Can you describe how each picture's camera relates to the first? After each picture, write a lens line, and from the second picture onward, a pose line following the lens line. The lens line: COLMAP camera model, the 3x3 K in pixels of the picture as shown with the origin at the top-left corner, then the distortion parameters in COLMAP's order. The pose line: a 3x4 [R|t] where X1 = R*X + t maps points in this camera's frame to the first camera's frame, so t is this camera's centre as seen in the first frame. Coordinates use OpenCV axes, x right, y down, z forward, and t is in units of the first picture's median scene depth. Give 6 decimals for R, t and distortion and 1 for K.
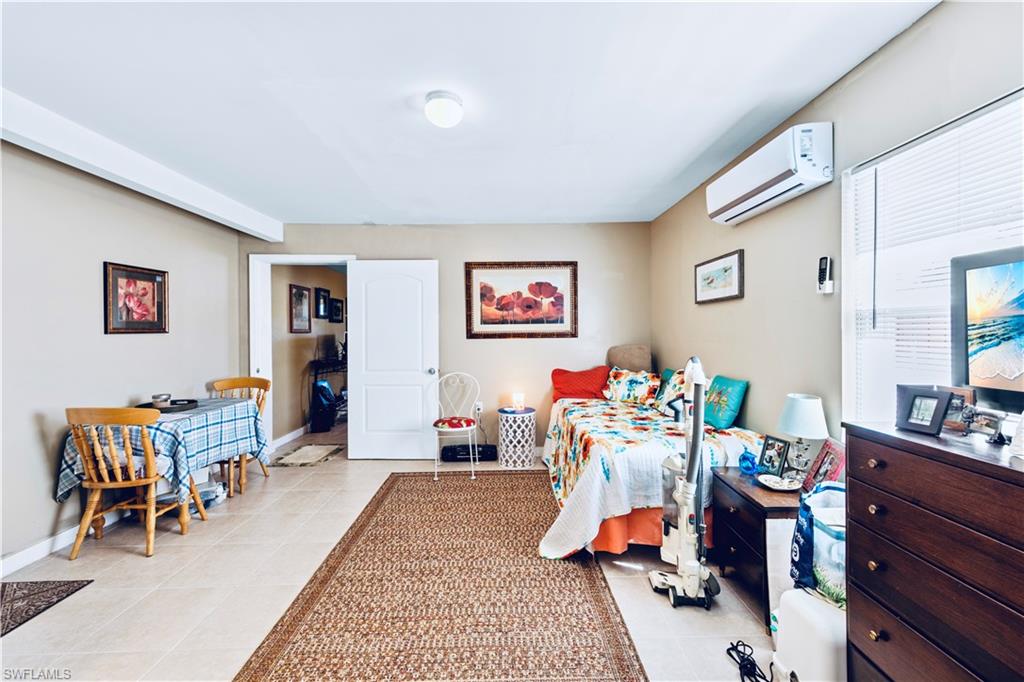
lens RADIAL K [[406.0, 0, 515.1], [0, 406.0, 334.9], [0, 0, 1]] dist [0.004946, 0.001158]
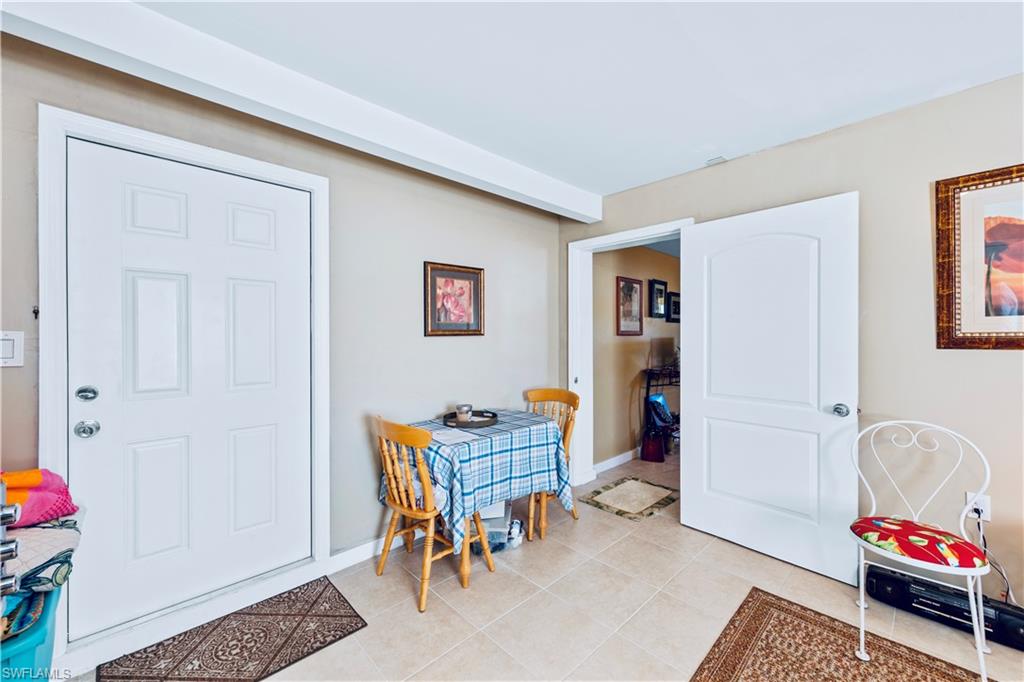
lens RADIAL K [[406.0, 0, 512.6], [0, 406.0, 338.2], [0, 0, 1]] dist [0.004946, 0.001158]
pose [[0.676841, 0.005741, -0.736106, -0.118449], [-0.004215, 0.999983, 0.003923, -0.001916], [0.736117, 0.000448, 0.676854, 0.380432]]
